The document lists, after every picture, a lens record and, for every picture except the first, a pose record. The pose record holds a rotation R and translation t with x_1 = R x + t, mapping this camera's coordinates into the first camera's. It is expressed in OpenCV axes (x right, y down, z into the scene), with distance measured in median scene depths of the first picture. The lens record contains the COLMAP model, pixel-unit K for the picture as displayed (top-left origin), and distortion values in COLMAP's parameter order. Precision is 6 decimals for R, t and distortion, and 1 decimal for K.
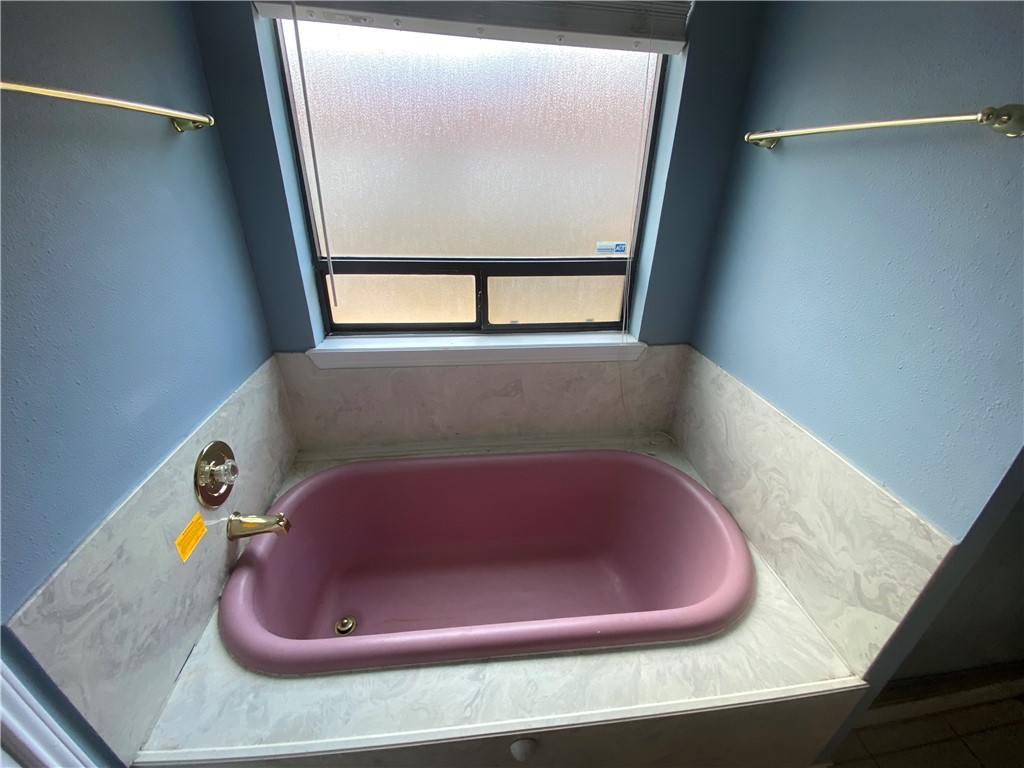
lens RADIAL K [[417.6, 0, 515.3], [0, 417.6, 388.5], [0, 0, 1]] dist [0.036552, -0.024765]
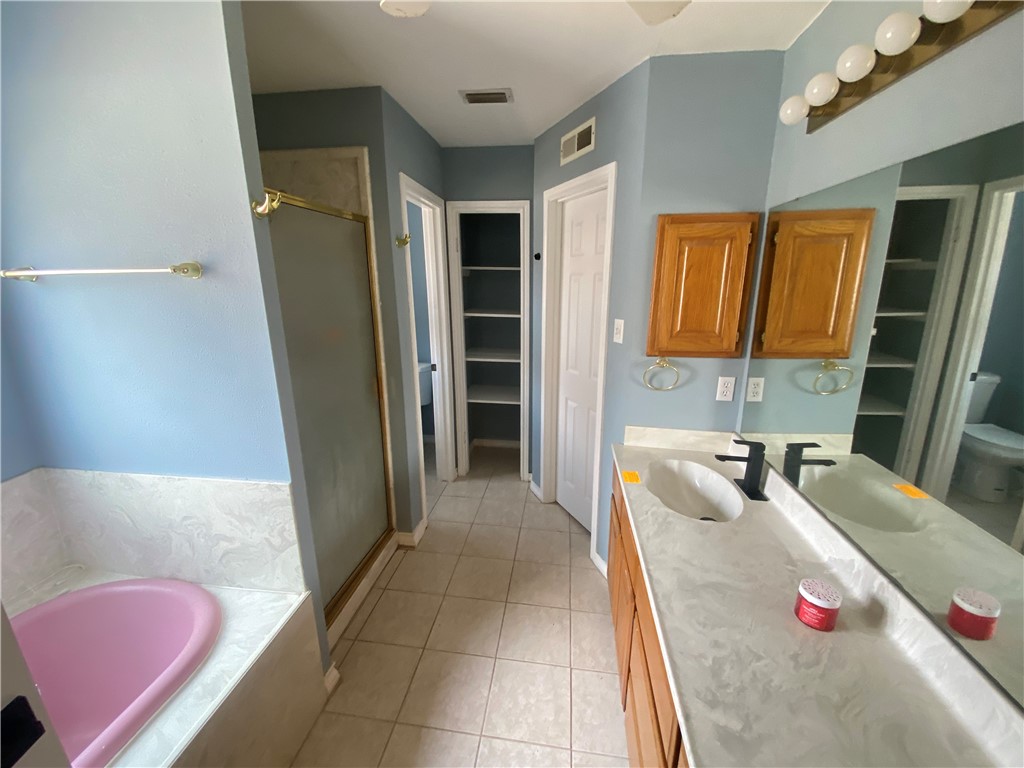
lens RADIAL K [[411.3, 0, 512.0], [0, 411.3, 384.0], [0, 0, 1]] dist [0.029196, -0.025411]
pose [[0.248172, -0.260105, 0.933143, -0.189986], [0.455334, 0.881555, 0.124628, 0.138519], [-0.855033, 0.393962, 0.337212, -0.408142]]
